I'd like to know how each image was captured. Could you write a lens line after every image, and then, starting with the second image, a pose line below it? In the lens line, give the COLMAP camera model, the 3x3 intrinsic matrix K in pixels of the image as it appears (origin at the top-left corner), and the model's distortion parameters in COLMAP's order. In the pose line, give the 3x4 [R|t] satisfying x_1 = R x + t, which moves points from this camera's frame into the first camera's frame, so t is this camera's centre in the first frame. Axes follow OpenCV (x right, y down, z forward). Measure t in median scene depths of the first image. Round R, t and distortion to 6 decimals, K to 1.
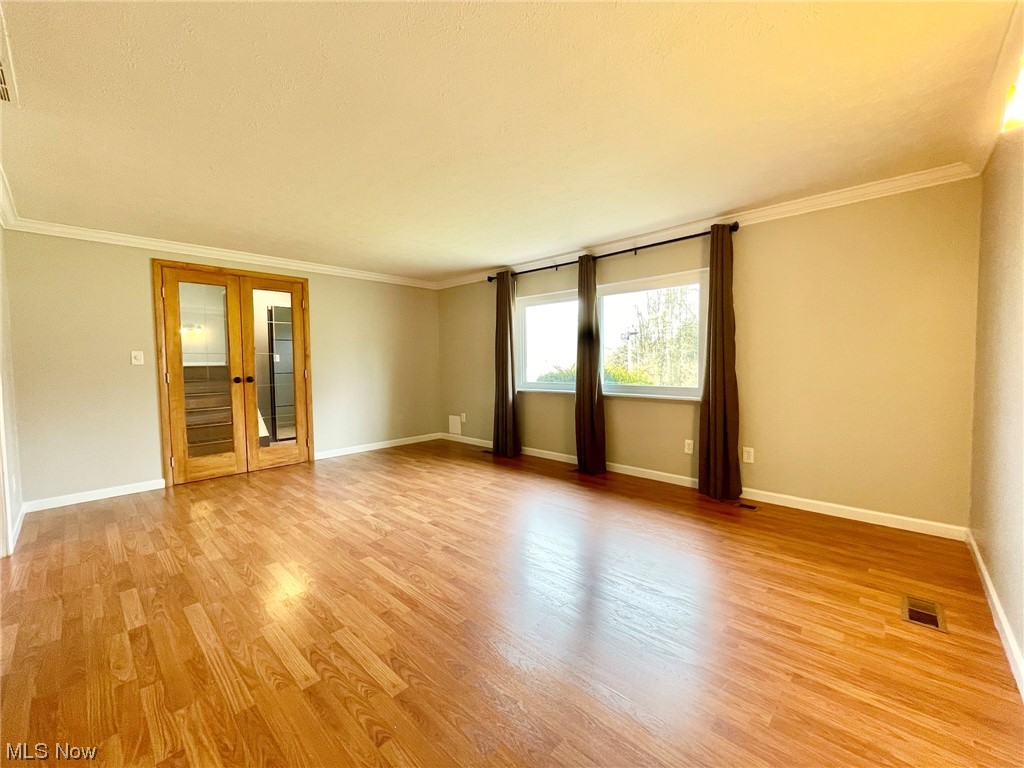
lens RADIAL K [[414.7, 0, 512.2], [0, 414.7, 380.3], [0, 0, 1]] dist [-0.001974, 0.000001]
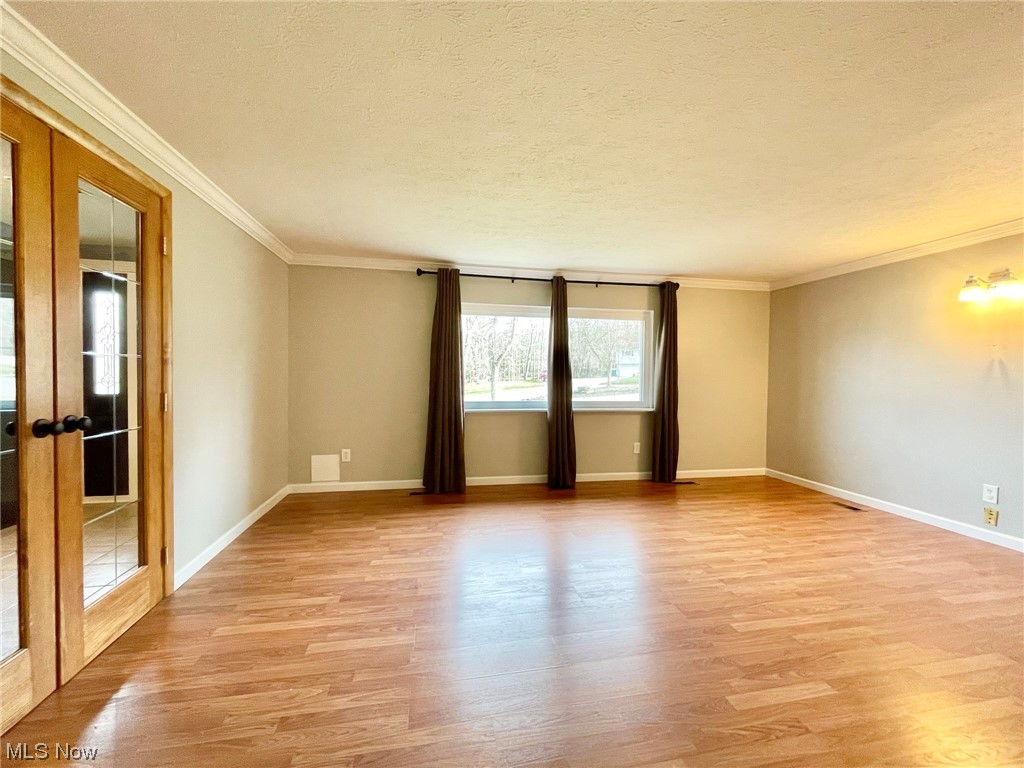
lens RADIAL K [[414.7, 0, 512.2], [0, 414.7, 380.3], [0, 0, 1]] dist [-0.001974, 0.000001]
pose [[0.585738, 0.002786, 0.810496, -0.728234], [0.018897, 0.999675, -0.017094, -0.028000], [-0.810280, 0.025329, 0.585495, 0.496570]]
